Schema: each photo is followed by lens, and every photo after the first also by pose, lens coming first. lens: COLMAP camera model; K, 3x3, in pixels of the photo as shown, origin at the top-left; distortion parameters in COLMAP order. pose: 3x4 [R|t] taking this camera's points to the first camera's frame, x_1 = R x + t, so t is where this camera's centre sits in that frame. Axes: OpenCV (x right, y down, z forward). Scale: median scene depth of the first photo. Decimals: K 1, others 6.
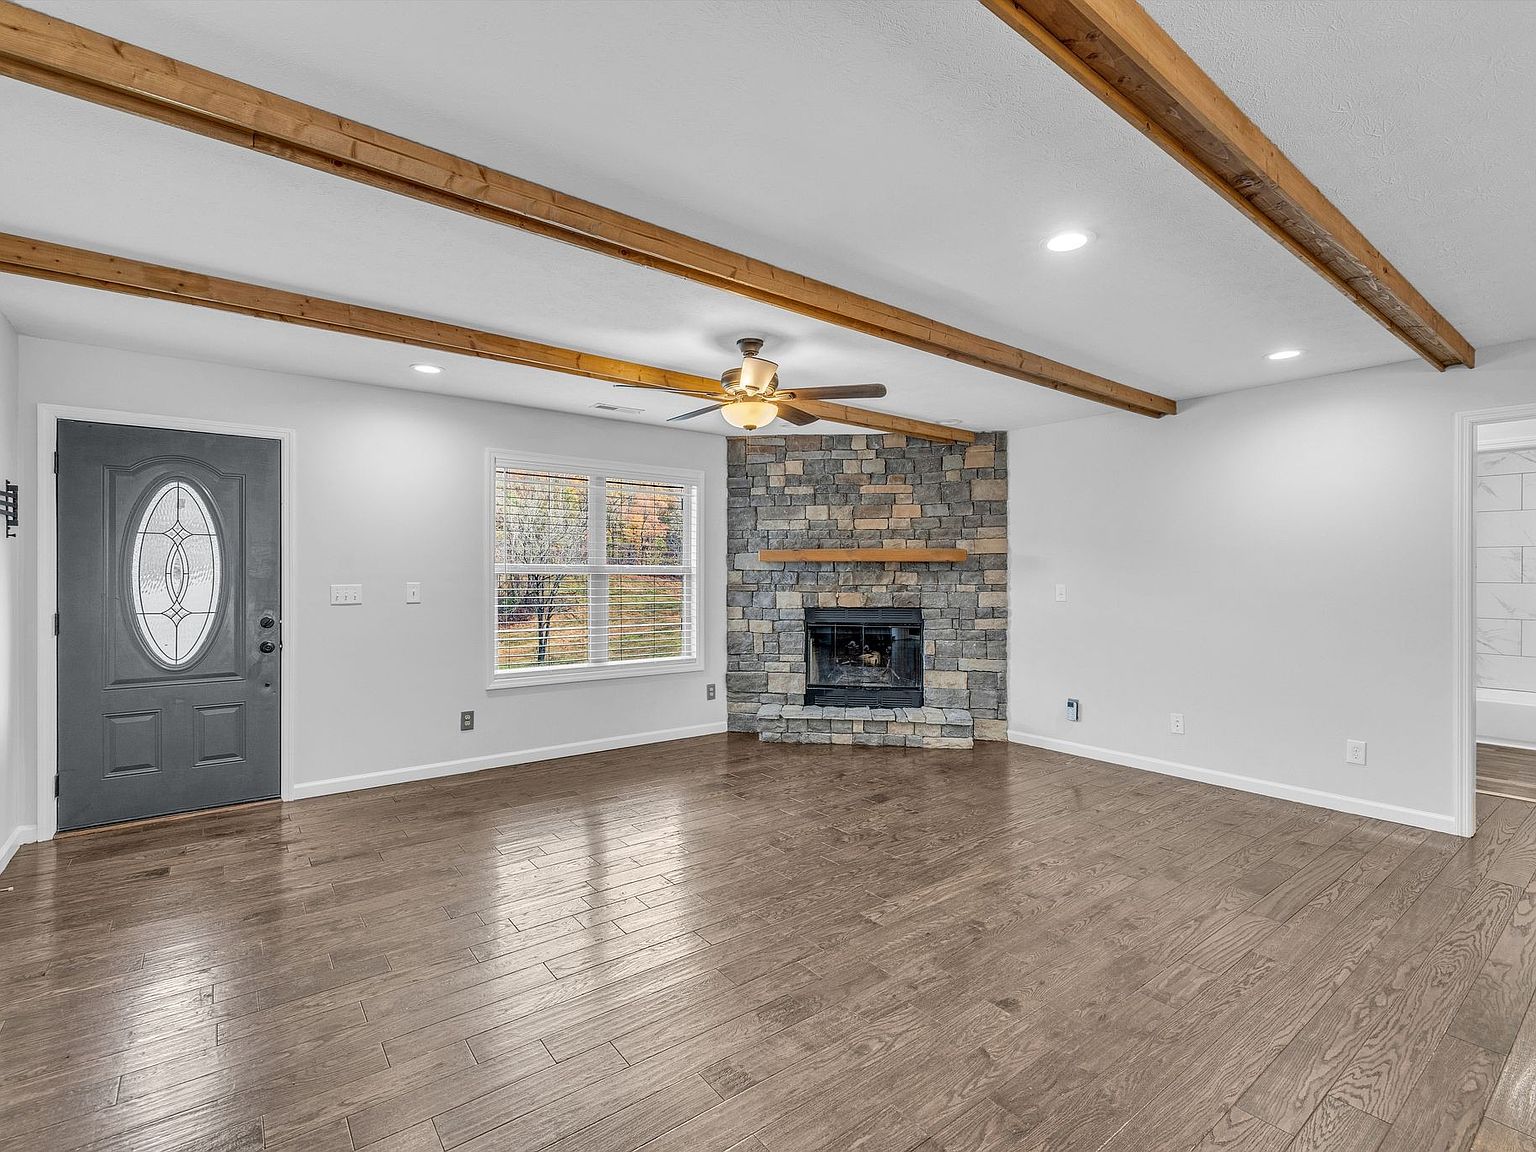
lens RADIAL K [[719.2, 0, 764.8], [0, 719.2, 579.1], [0, 0, 1]] dist [-0.004756, -0.000169]
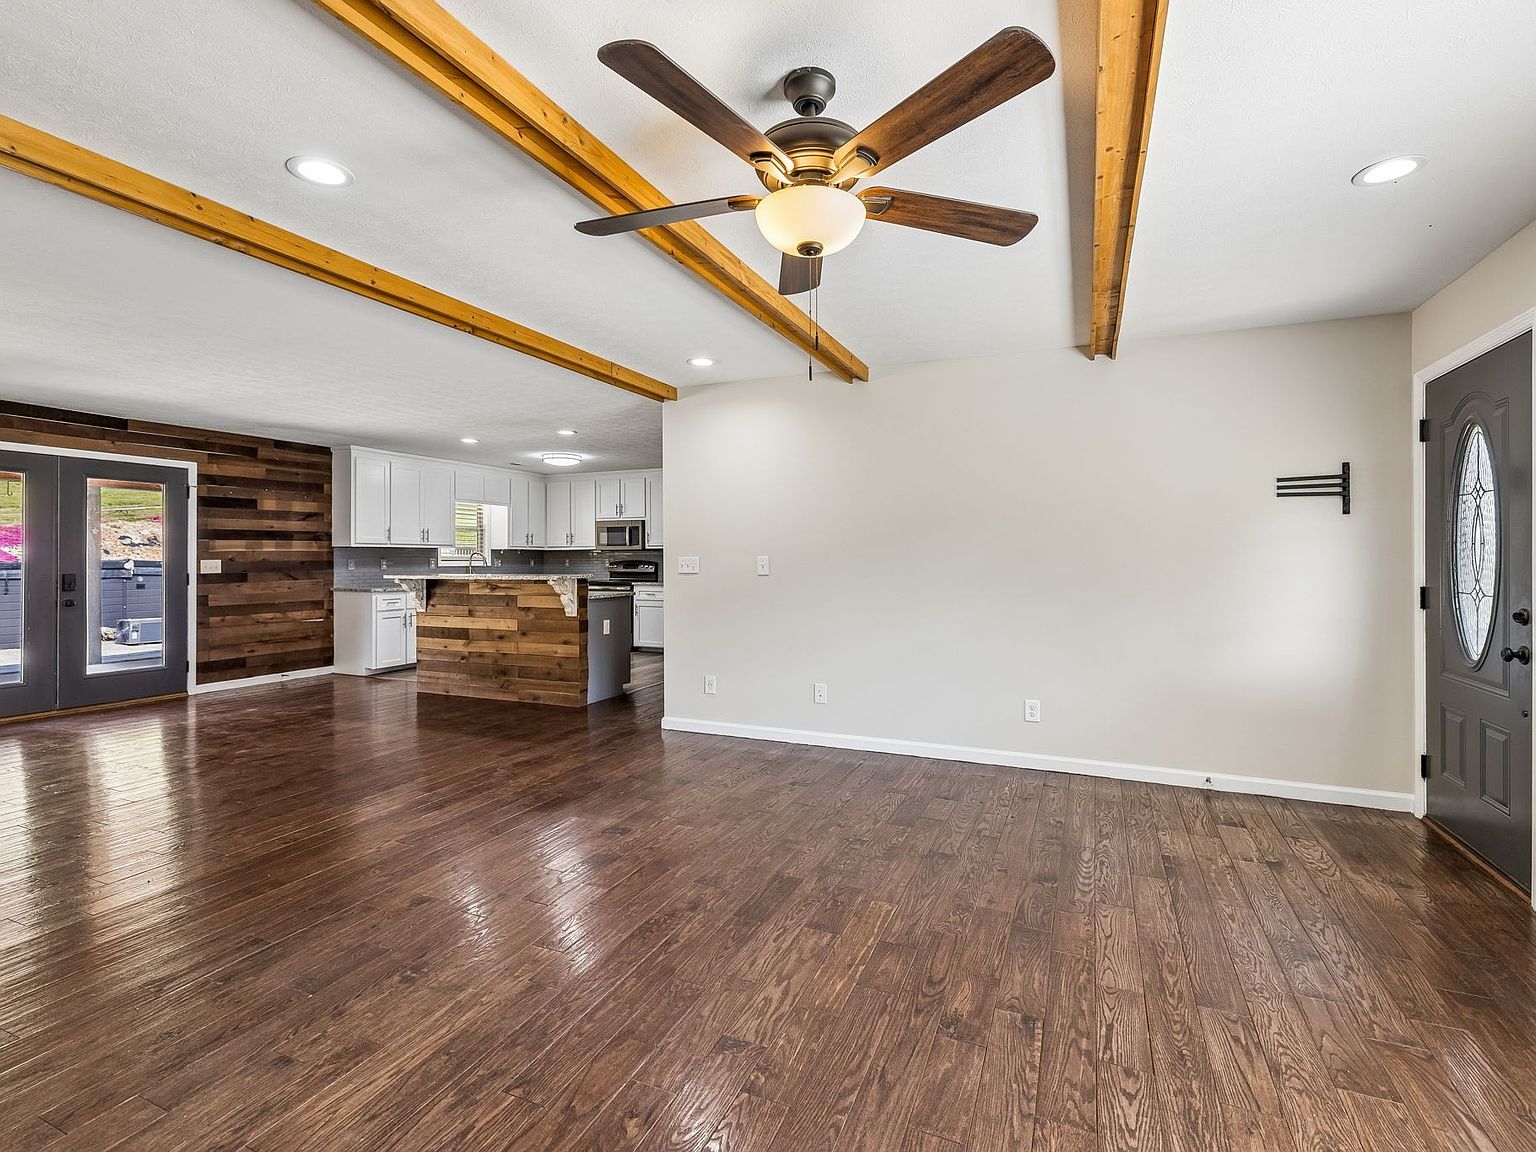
lens RADIAL K [[719.2, 0, 766.8], [0, 719.2, 551.3], [0, 0, 1]] dist [-0.004756, -0.000169]
pose [[-0.872355, -0.006379, -0.488831, 0.153261], [-0.001127, 0.999938, -0.011038, 0.007107], [0.488871, -0.009078, -0.872309, 0.847463]]
